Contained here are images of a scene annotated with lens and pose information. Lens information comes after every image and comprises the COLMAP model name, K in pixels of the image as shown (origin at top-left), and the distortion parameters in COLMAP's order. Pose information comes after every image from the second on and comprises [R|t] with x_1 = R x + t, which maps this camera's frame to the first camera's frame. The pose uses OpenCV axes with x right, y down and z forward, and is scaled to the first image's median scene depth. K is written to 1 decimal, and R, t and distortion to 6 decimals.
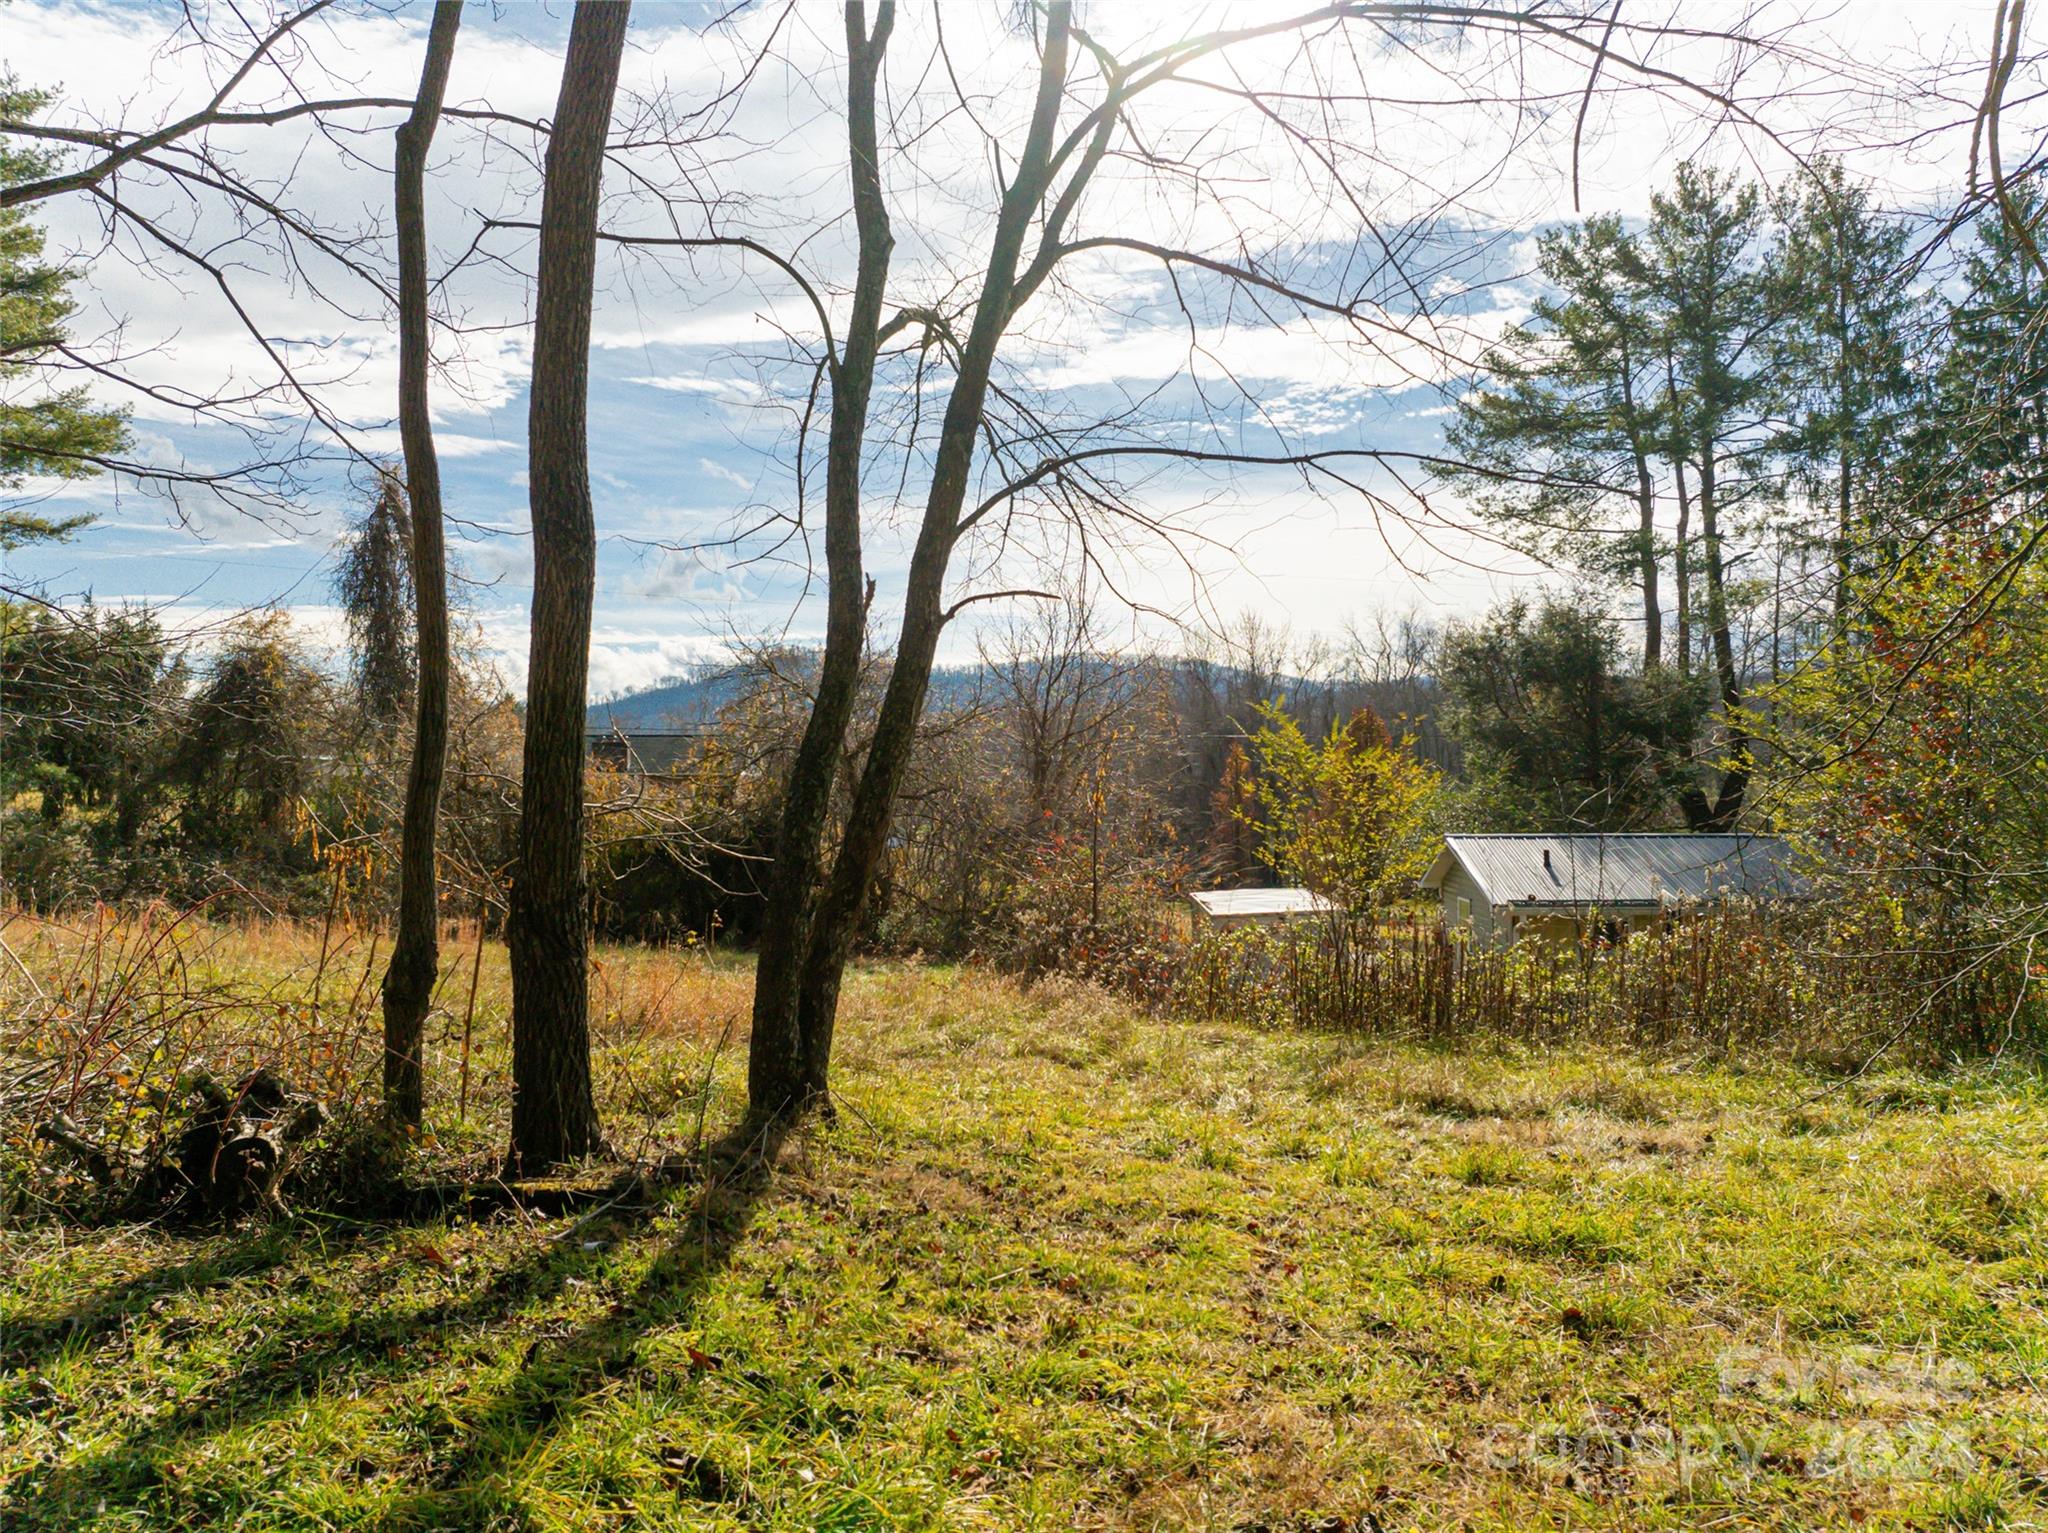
lens RADIAL K [[1408.8, 0, 1030.0], [0, 1408.8, 763.5], [0, 0, 1]] dist [-0.028257, 0.016645]
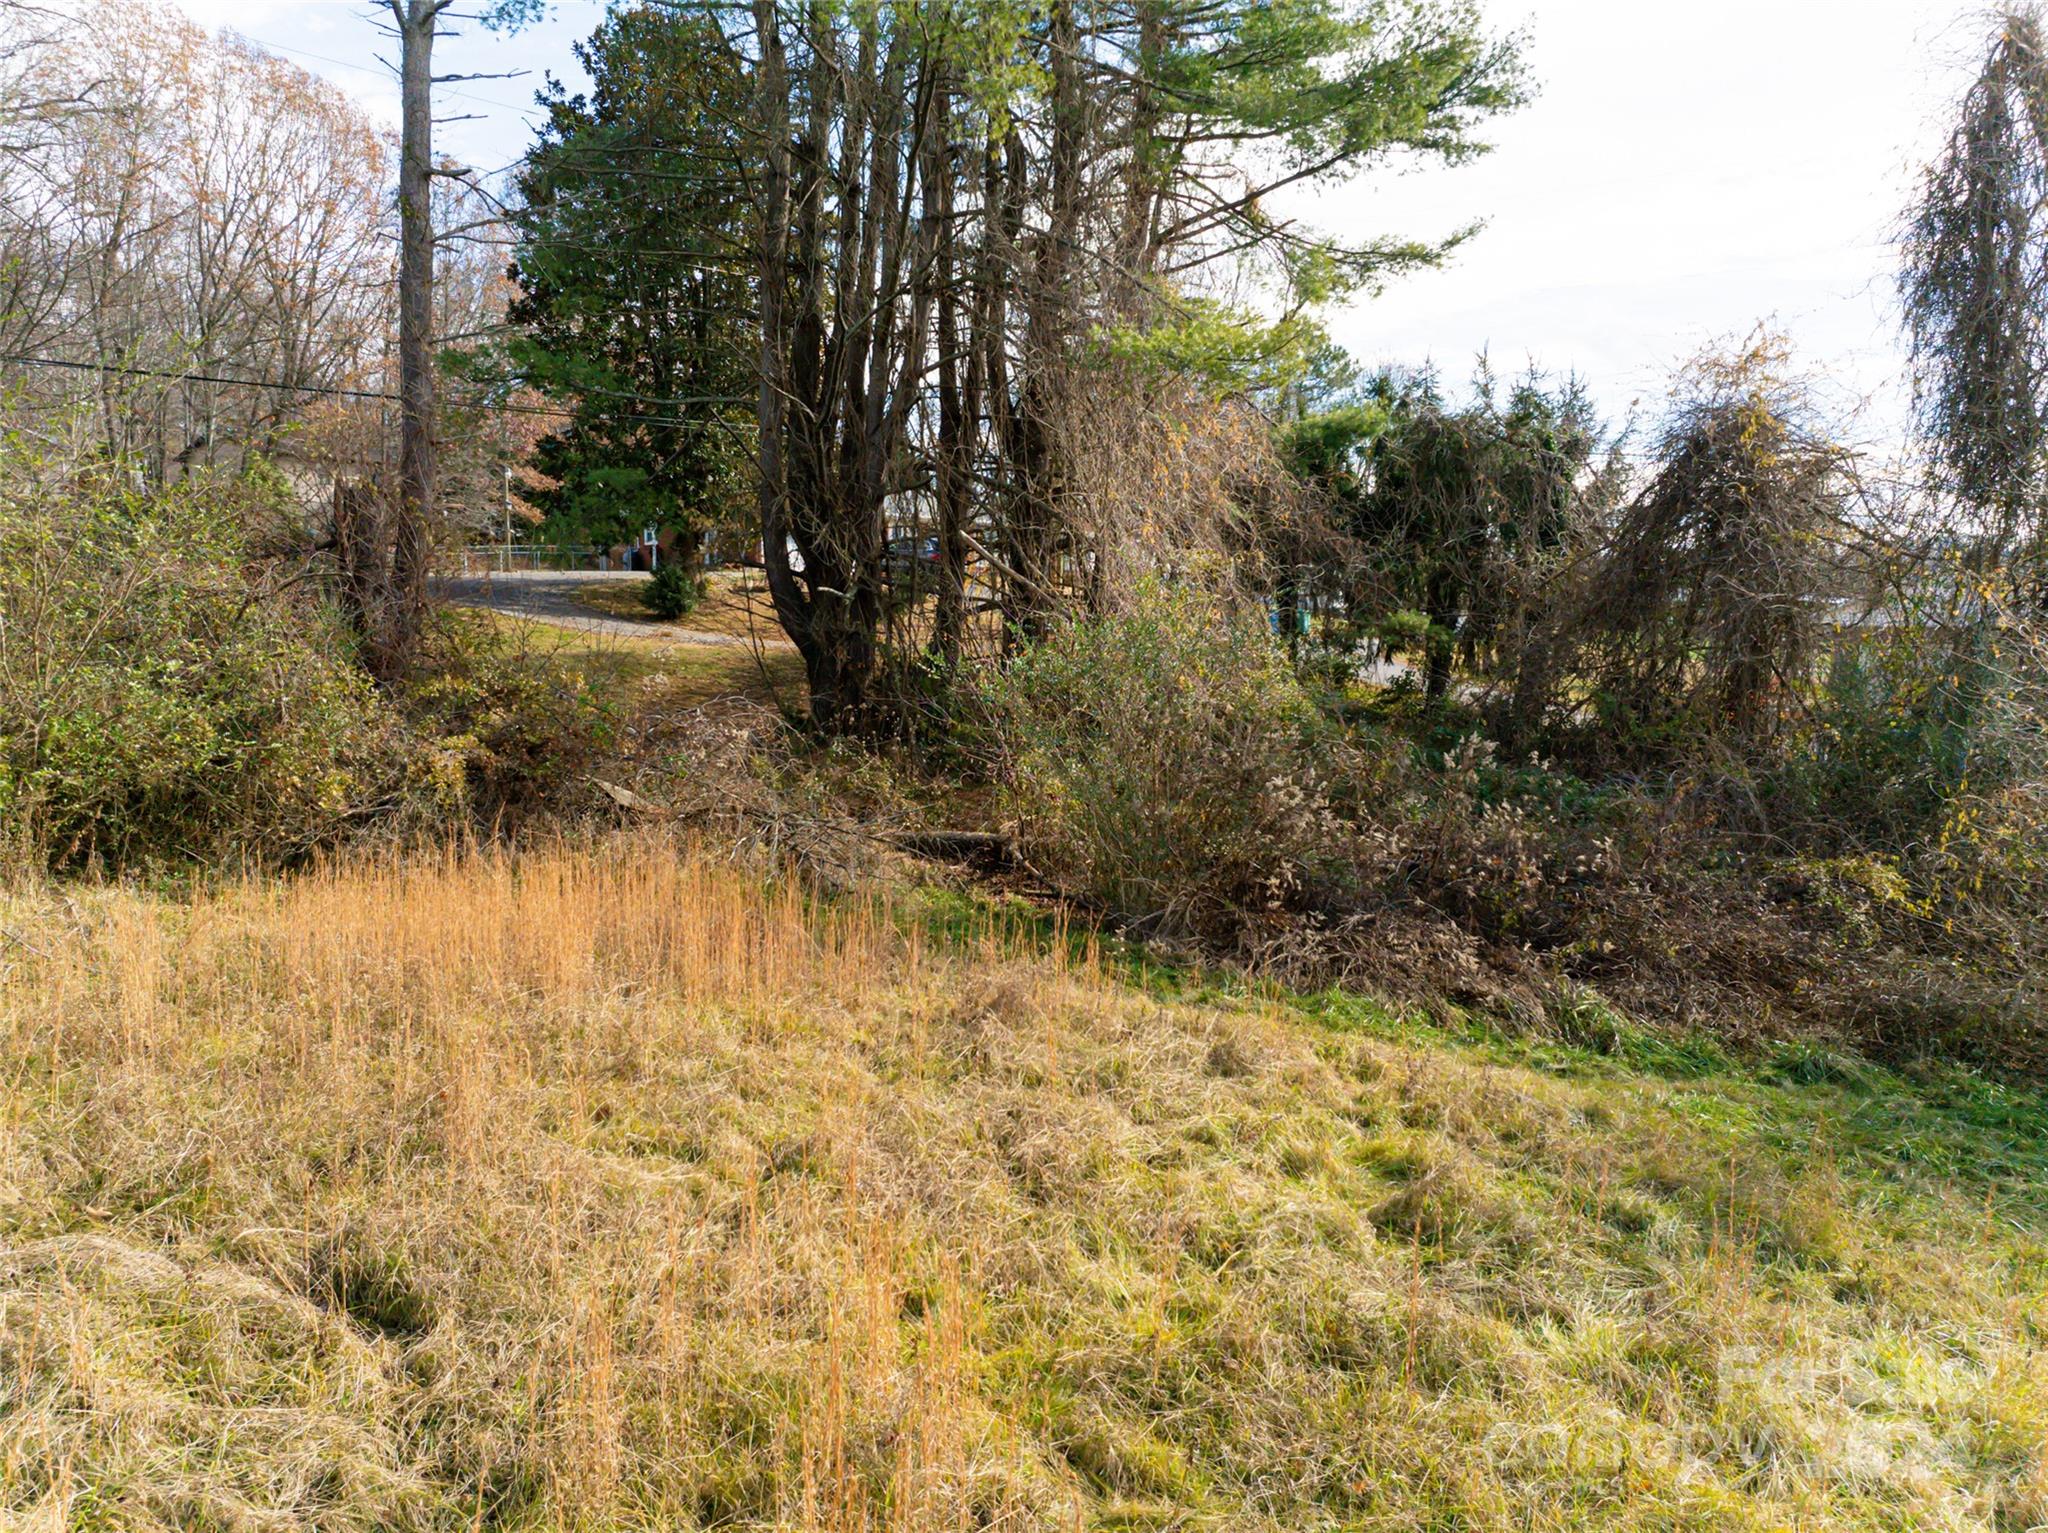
lens RADIAL K [[1408.8, 0, 1011.3], [0, 1408.8, 758.9], [0, 0, 1]] dist [-0.028257, 0.016645]
pose [[0.553859, 0.078795, -0.828874, -0.235266], [0.016983, 0.994236, 0.105863, -0.004499], [0.832437, -0.072710, 0.549328, 0.439478]]
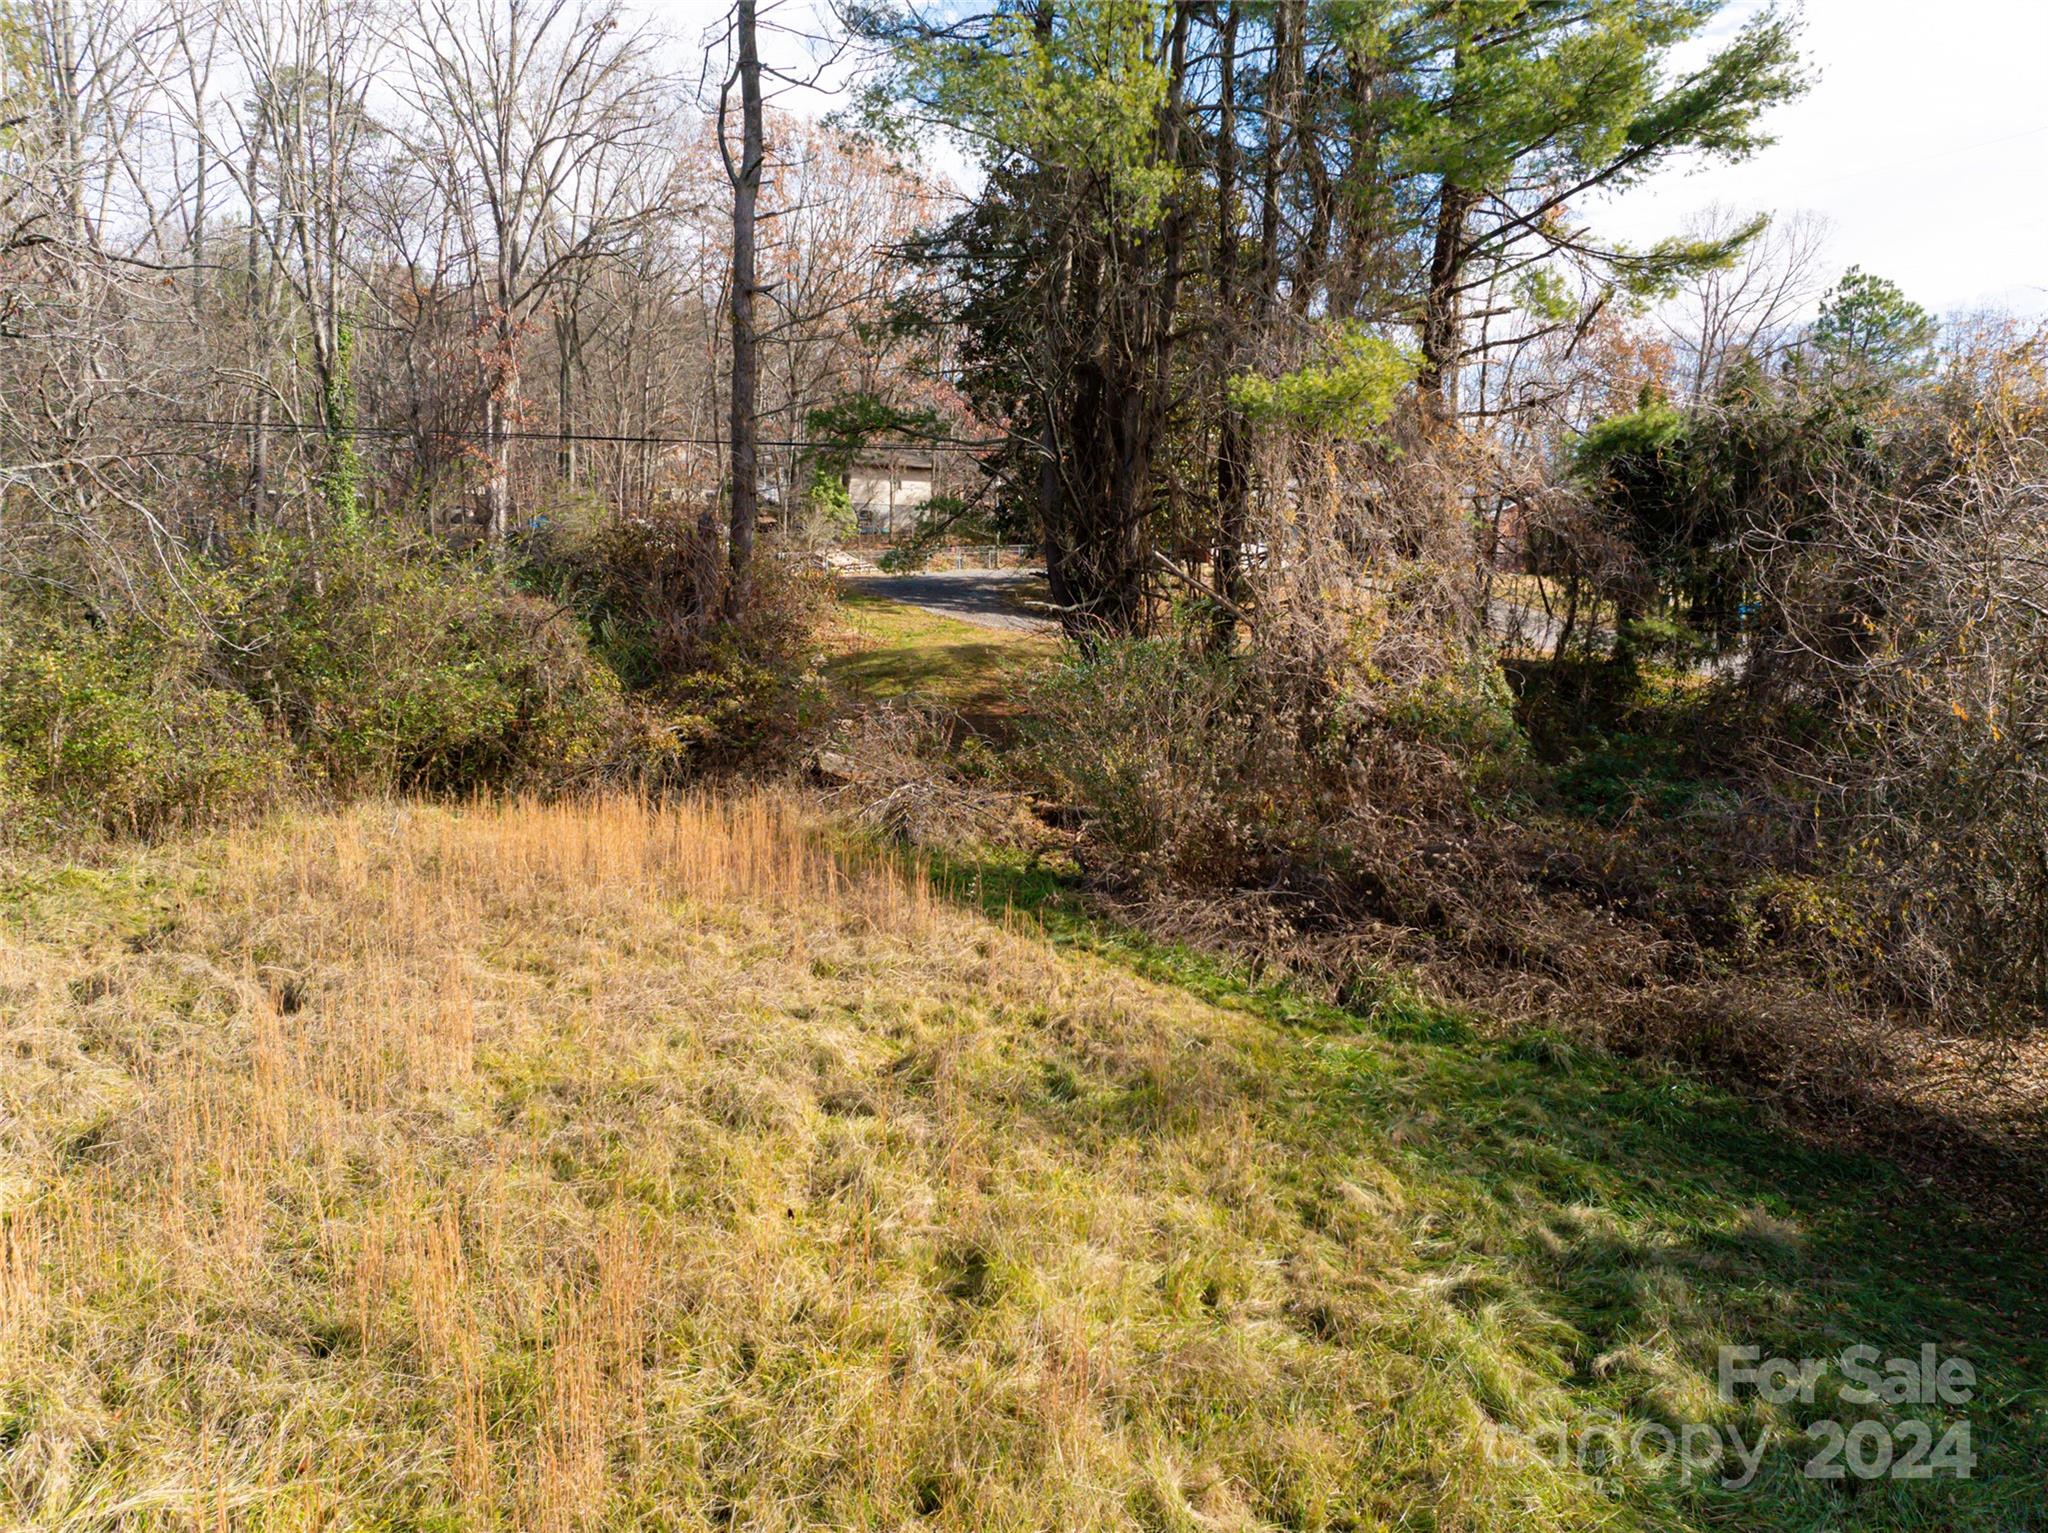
lens RADIAL K [[1408.8, 0, 1031.1], [0, 1408.8, 788.0], [0, 0, 1]] dist [-0.028257, 0.016645]
pose [[0.185276, 0.125066, -0.974695, -0.094404], [0.017925, 0.991273, 0.130601, -0.013033], [0.982523, -0.041669, 0.181417, 0.544144]]
